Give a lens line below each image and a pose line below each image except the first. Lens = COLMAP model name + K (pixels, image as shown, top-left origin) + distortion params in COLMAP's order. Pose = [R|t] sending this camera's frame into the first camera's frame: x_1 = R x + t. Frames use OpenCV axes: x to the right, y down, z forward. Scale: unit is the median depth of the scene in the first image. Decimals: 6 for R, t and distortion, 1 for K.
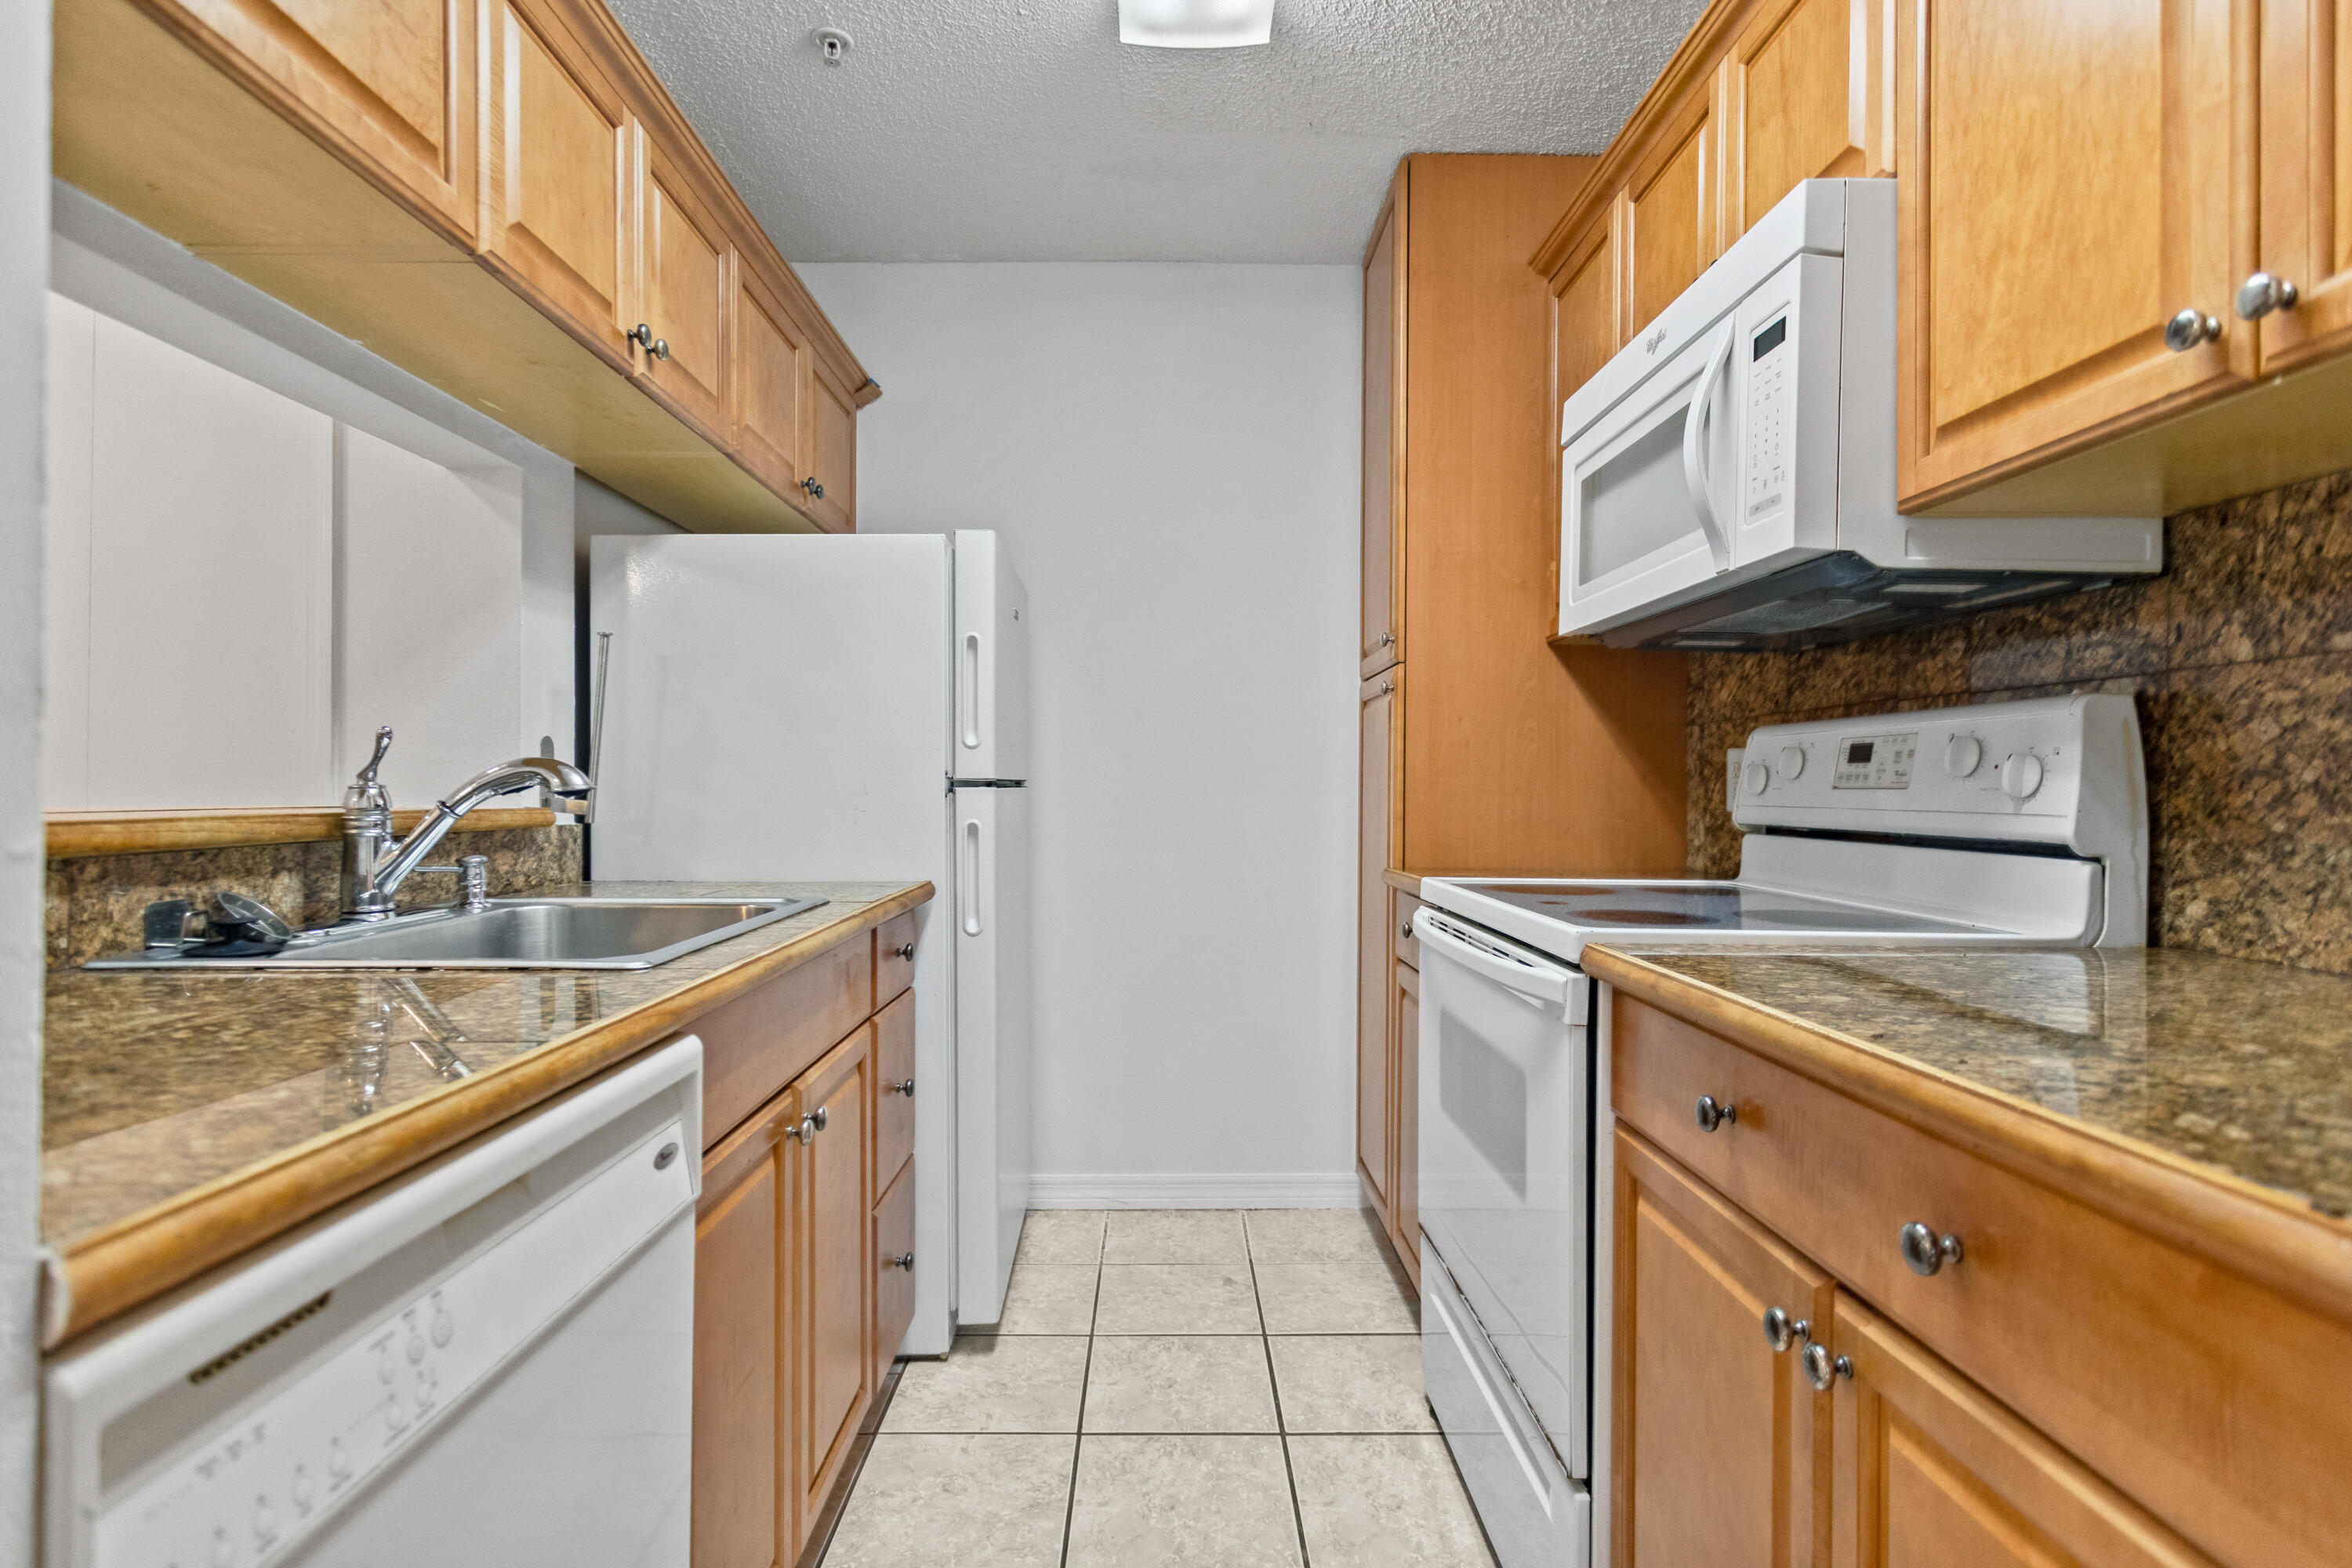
lens RADIAL K [[1145.5, 0, 1176.0], [0, 1145.5, 784.0], [0, 0, 1]] dist [0.003373, -0.000454]
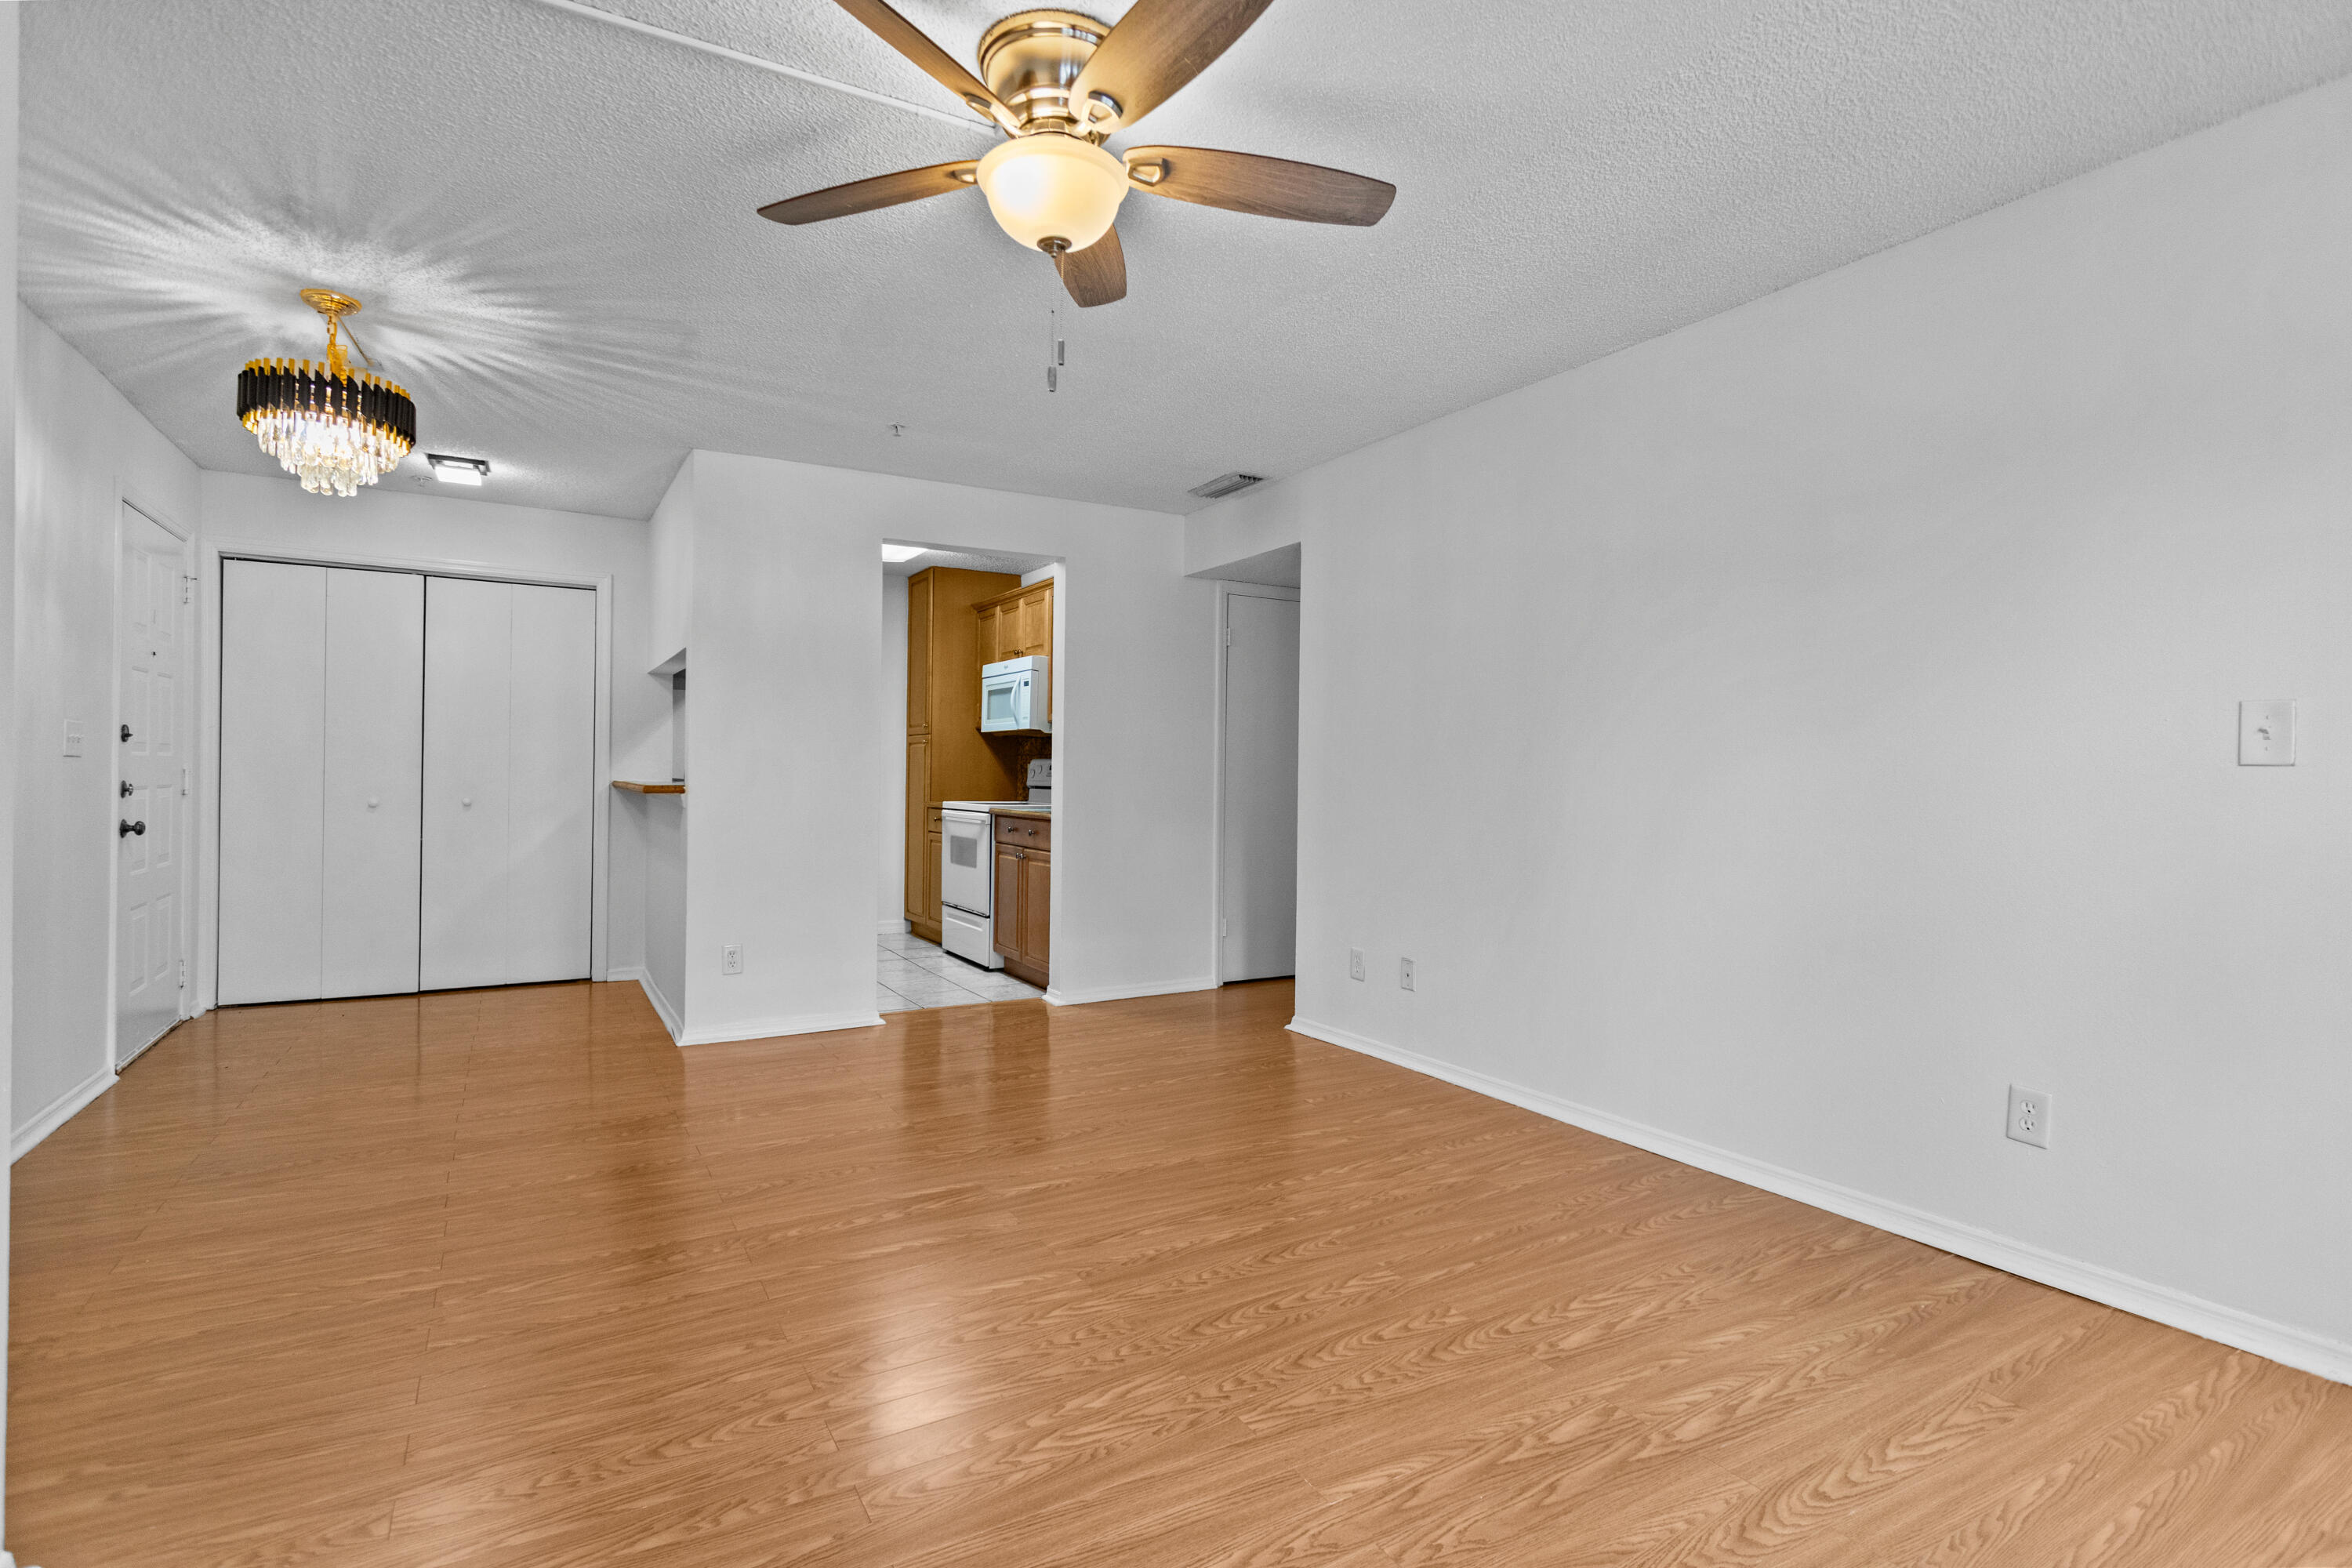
lens RADIAL K [[1140.7, 0, 1168.8], [0, 1140.7, 772.2], [0, 0, 1]] dist [0.005125, 0.000260]
pose [[0.871062, 0.004014, 0.491156, -1.073475], [-0.006862, 0.999968, 0.003998, -0.030908], [-0.491125, -0.006853, 0.871062, -2.831794]]
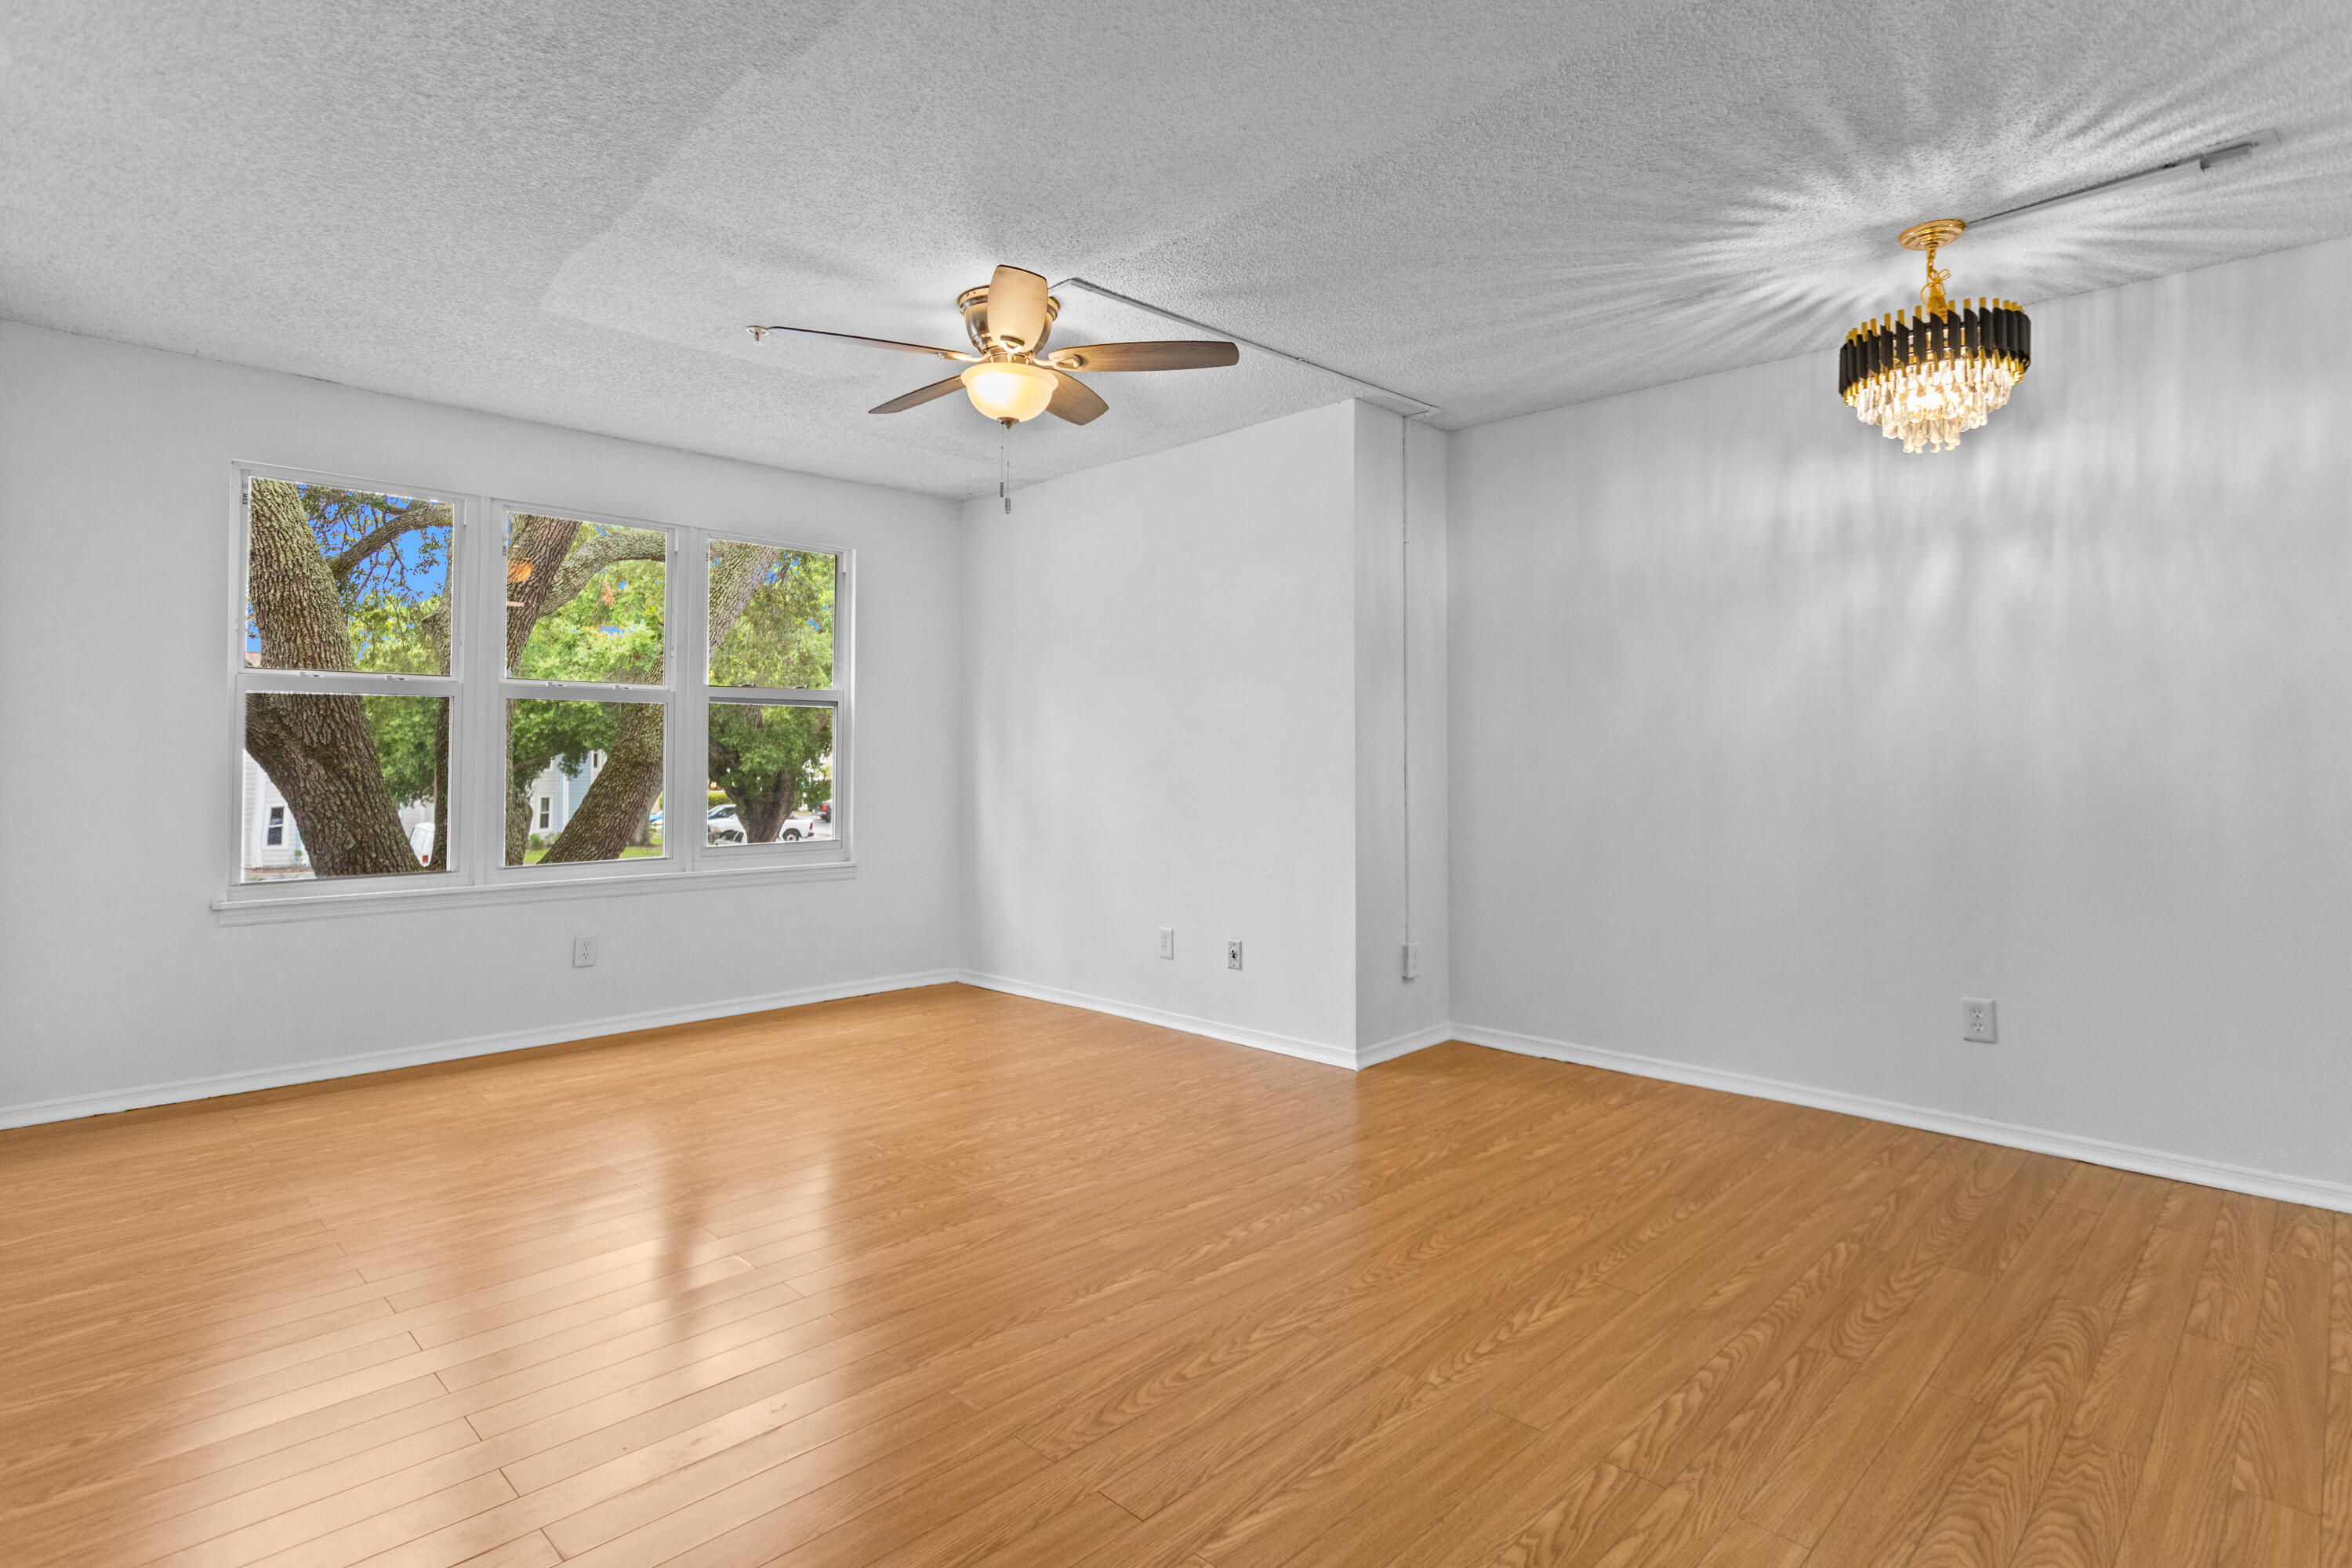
lens RADIAL K [[1182.4, 0, 1190.1], [0, 1182.4, 724.3], [0, 0, 1]] dist [0.003251, 0.000261]
pose [[-0.703758, -0.023244, -0.710059, 0.657387], [-0.002052, 0.999527, -0.030686, -0.021182], [0.710436, -0.020138, -0.703473, 0.001155]]
